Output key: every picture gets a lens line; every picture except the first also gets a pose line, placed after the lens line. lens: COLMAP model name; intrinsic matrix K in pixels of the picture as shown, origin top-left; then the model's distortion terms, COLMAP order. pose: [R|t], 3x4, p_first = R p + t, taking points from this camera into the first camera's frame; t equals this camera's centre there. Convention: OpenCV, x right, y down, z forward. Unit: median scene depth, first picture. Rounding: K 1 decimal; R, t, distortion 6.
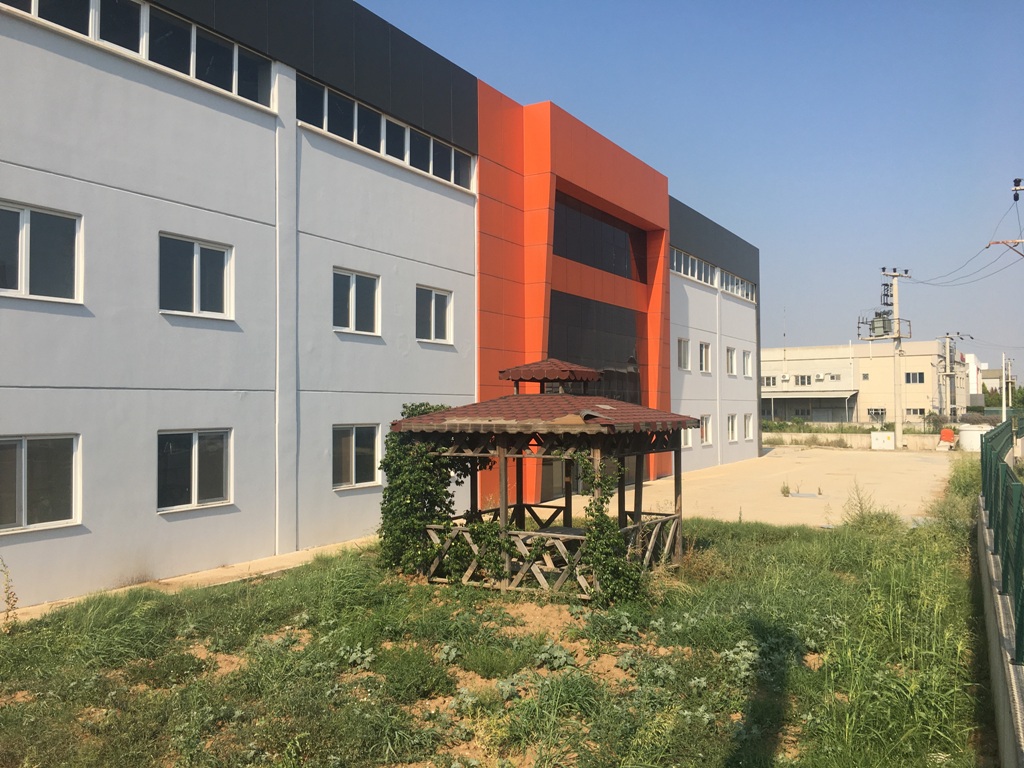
lens RADIAL K [[876.0, 0, 509.3], [0, 876.0, 381.8], [0, 0, 1]] dist [0.083897, -0.122921]
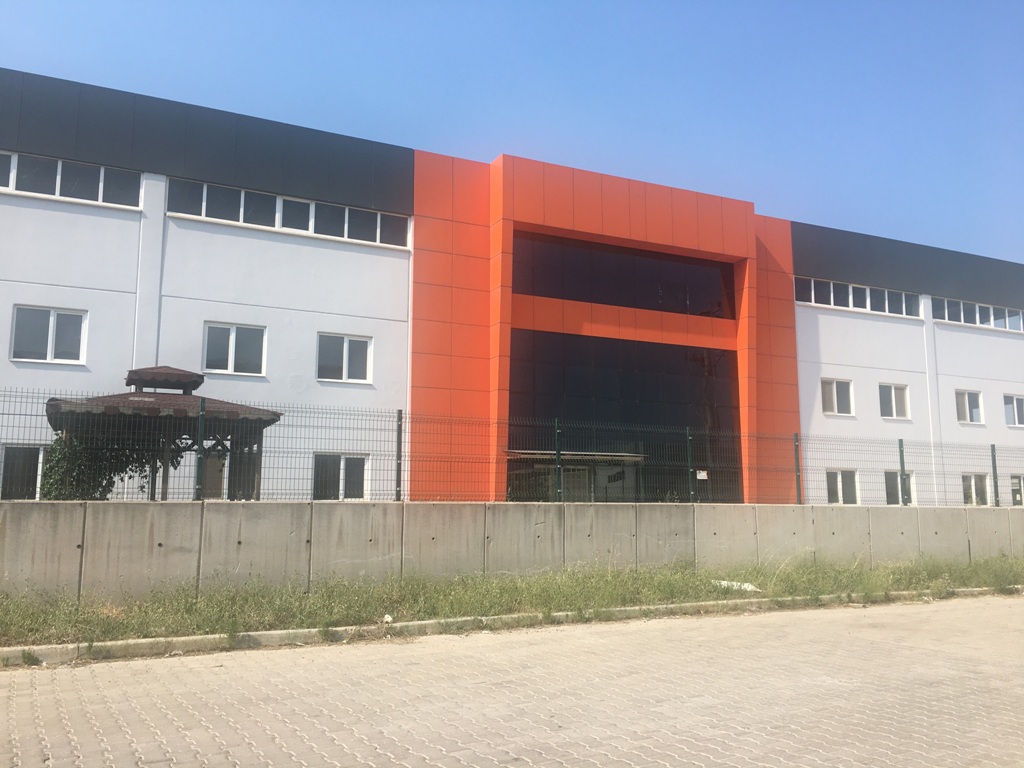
lens RADIAL K [[876.0, 0, 510.5], [0, 876.0, 385.3], [0, 0, 1]] dist [0.083897, -0.122921]
pose [[0.836759, -0.065911, -0.543590, 0.969205], [0.009922, 0.994391, -0.105297, 0.112618], [0.547482, 0.082715, 0.832720, 0.225037]]
